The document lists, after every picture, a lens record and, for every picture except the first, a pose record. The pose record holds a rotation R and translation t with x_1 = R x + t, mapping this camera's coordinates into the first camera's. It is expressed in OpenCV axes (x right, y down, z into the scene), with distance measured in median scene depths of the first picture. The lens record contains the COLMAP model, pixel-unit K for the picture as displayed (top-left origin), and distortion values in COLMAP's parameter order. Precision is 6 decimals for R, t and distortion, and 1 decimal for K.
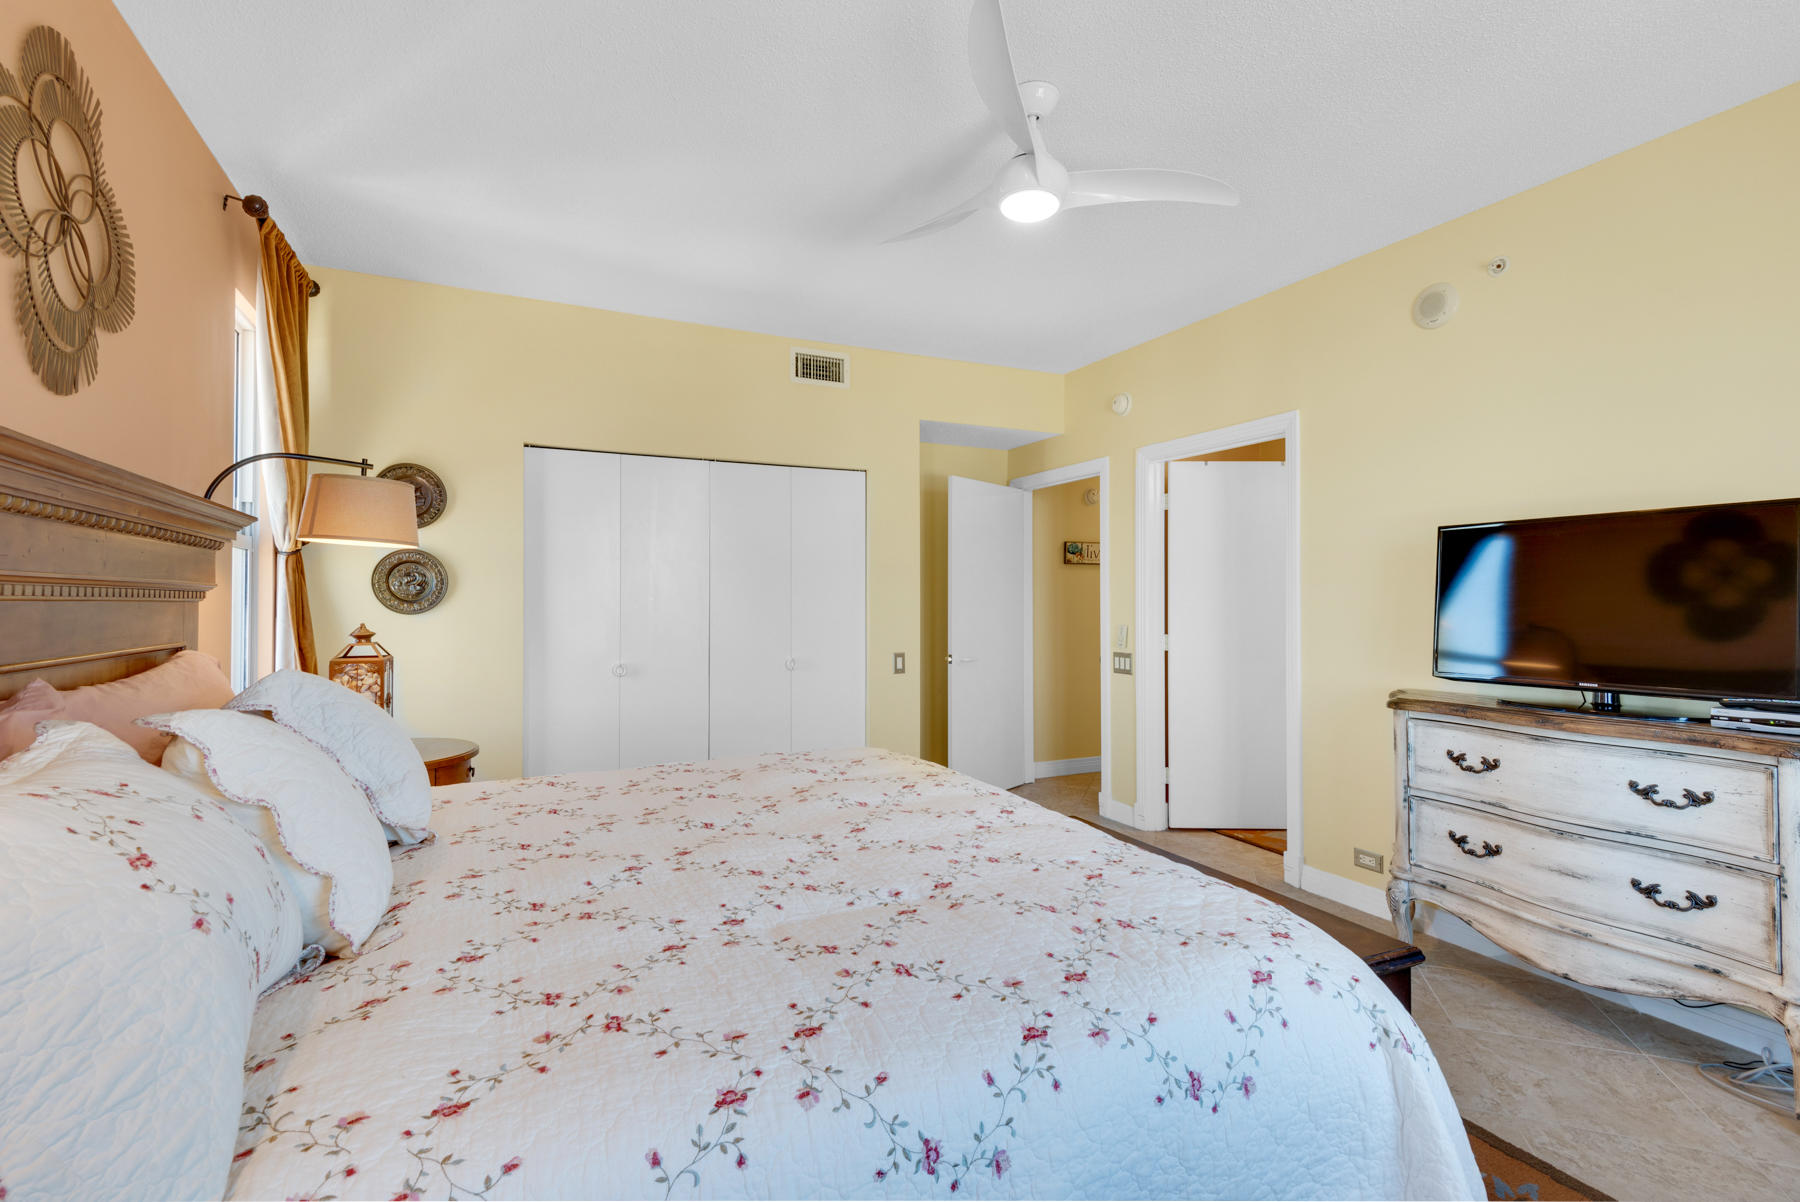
lens RADIAL K [[824.9, 0, 907.9], [0, 824.9, 601.8], [0, 0, 1]] dist [0.017955, -0.007421]
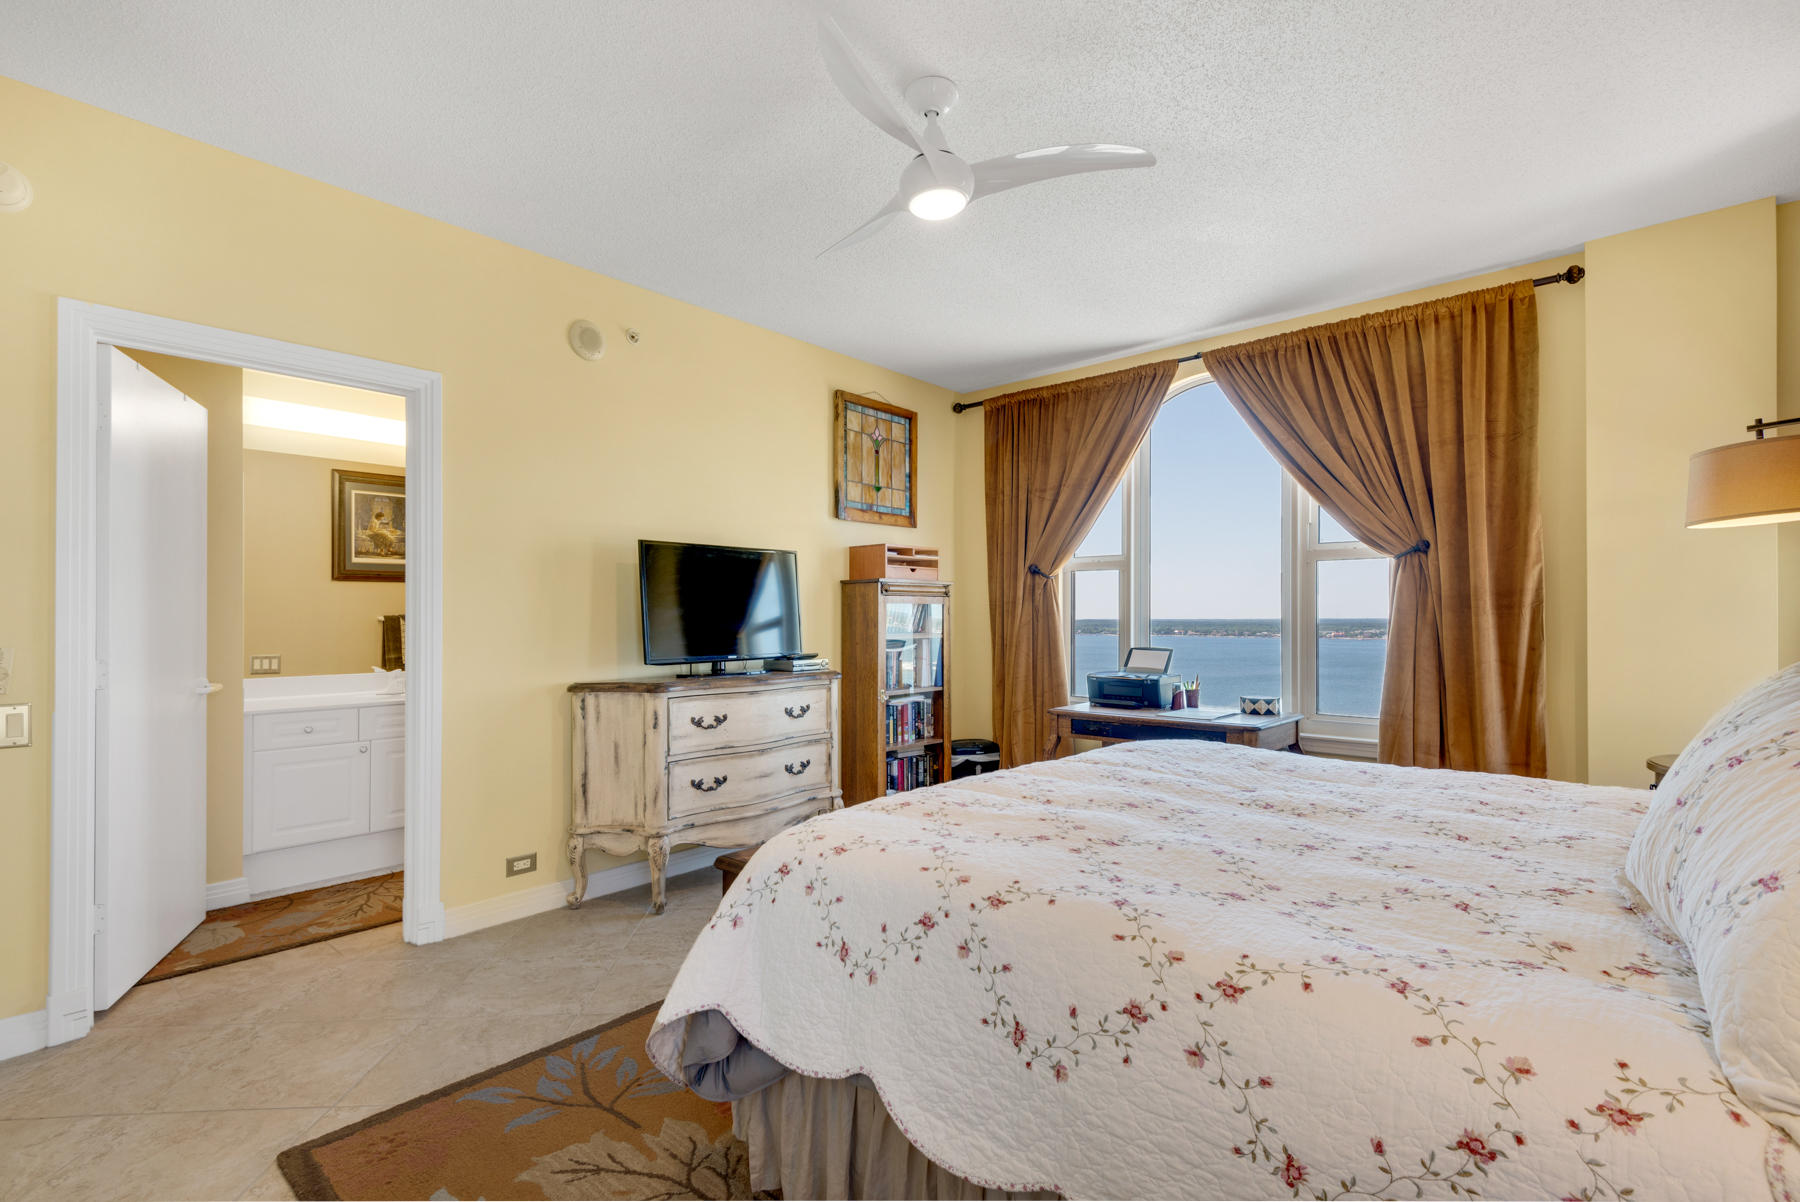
lens RADIAL K [[824.9, 0, 912.2], [0, 824.9, 610.1], [0, 0, 1]] dist [0.017955, -0.007421]
pose [[-0.402170, 0.005780, 0.915547, -0.693812], [0.000545, 0.999981, -0.006074, 0.021915], [-0.915565, -0.001944, -0.402165, 1.272842]]
